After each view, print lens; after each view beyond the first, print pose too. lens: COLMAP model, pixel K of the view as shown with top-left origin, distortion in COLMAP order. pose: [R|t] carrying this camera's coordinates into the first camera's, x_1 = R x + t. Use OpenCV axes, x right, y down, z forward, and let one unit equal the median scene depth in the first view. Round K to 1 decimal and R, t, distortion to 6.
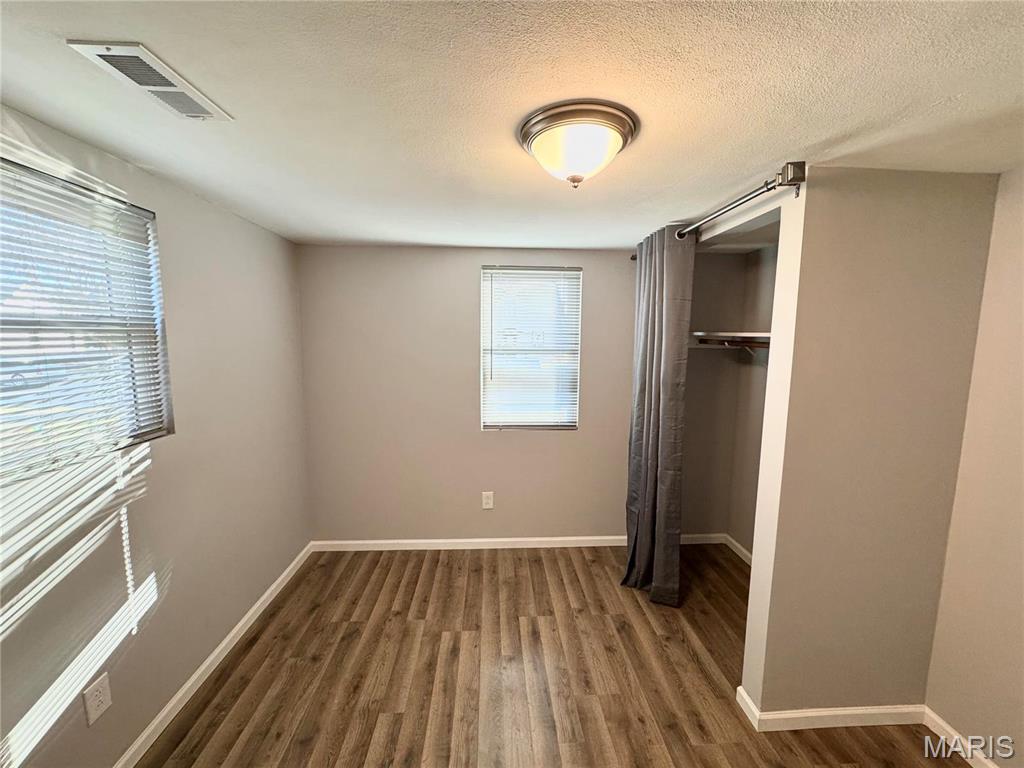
lens RADIAL K [[406.2, 0, 511.7], [0, 406.2, 384.7], [0, 0, 1]] dist [-0.002157, 0.000136]
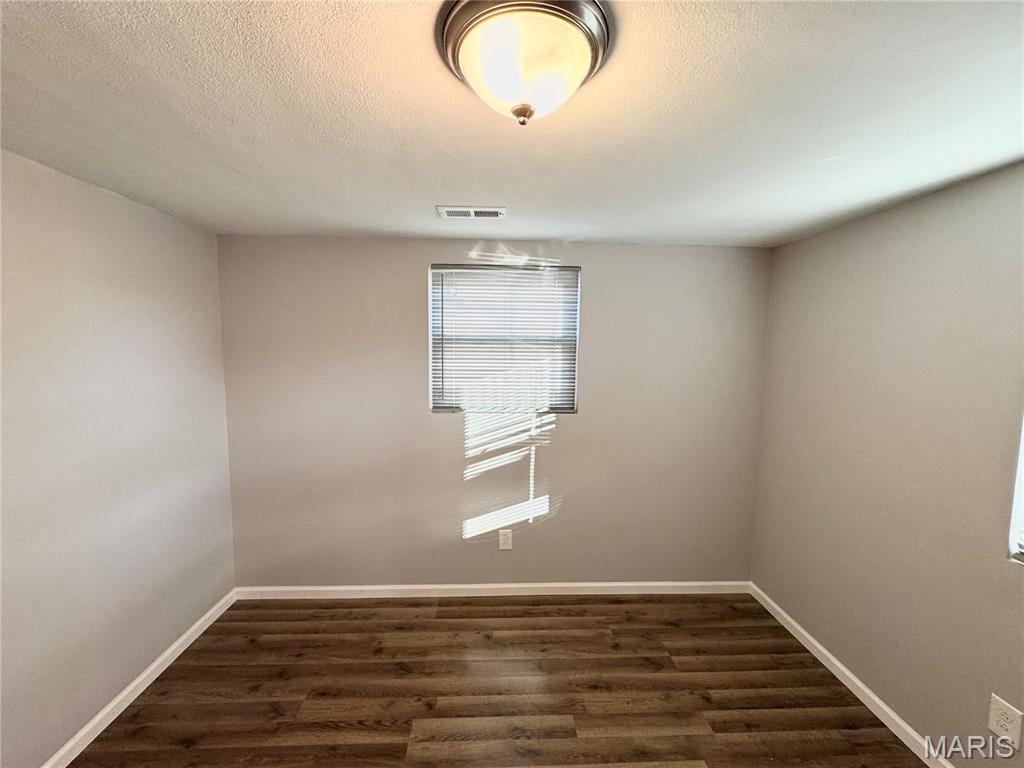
lens RADIAL K [[406.2, 0, 511.7], [0, 406.2, 384.7], [0, 0, 1]] dist [-0.002157, 0.000136]
pose [[0.002057, 0.090007, -0.995939, 0.610087], [-0.138677, 0.986344, 0.088853, -0.079496], [0.990336, 0.137931, 0.014510, 0.708531]]
